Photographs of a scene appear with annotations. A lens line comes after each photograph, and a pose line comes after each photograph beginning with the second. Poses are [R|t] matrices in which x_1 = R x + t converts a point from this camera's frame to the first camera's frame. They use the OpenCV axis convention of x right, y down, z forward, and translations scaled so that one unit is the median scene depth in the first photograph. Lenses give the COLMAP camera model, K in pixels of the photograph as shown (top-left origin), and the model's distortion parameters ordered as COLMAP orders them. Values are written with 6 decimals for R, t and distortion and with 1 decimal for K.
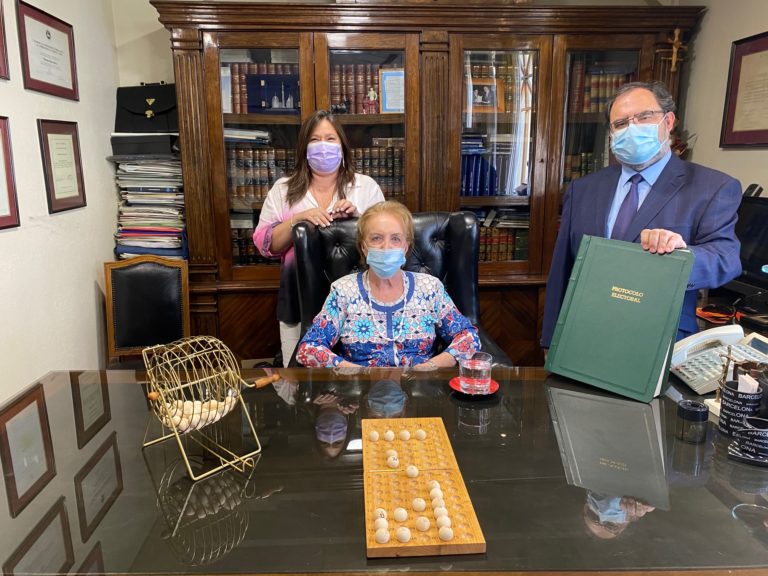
lens RADIAL K [[583.3, 0, 384.7], [0, 583.3, 289.2], [0, 0, 1]] dist [0.030090, -0.021475]
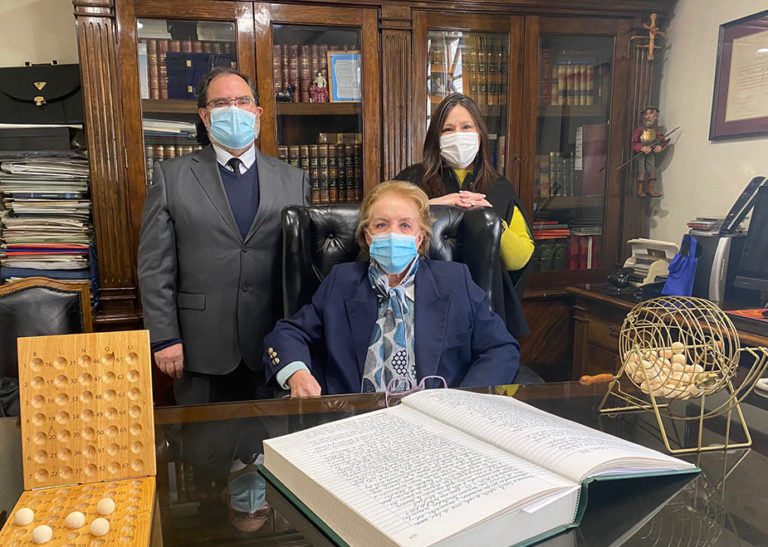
lens RADIAL K [[668.0, 0, 383.5], [0, 668.0, 299.9], [0, 0, 1]] dist [0.009694, 0.007568]
pose [[0.987982, -0.037894, 0.149853, -0.090914], [0.043848, 0.998367, -0.036629, 0.021033], [-0.148220, 0.042759, 0.988030, 0.054500]]
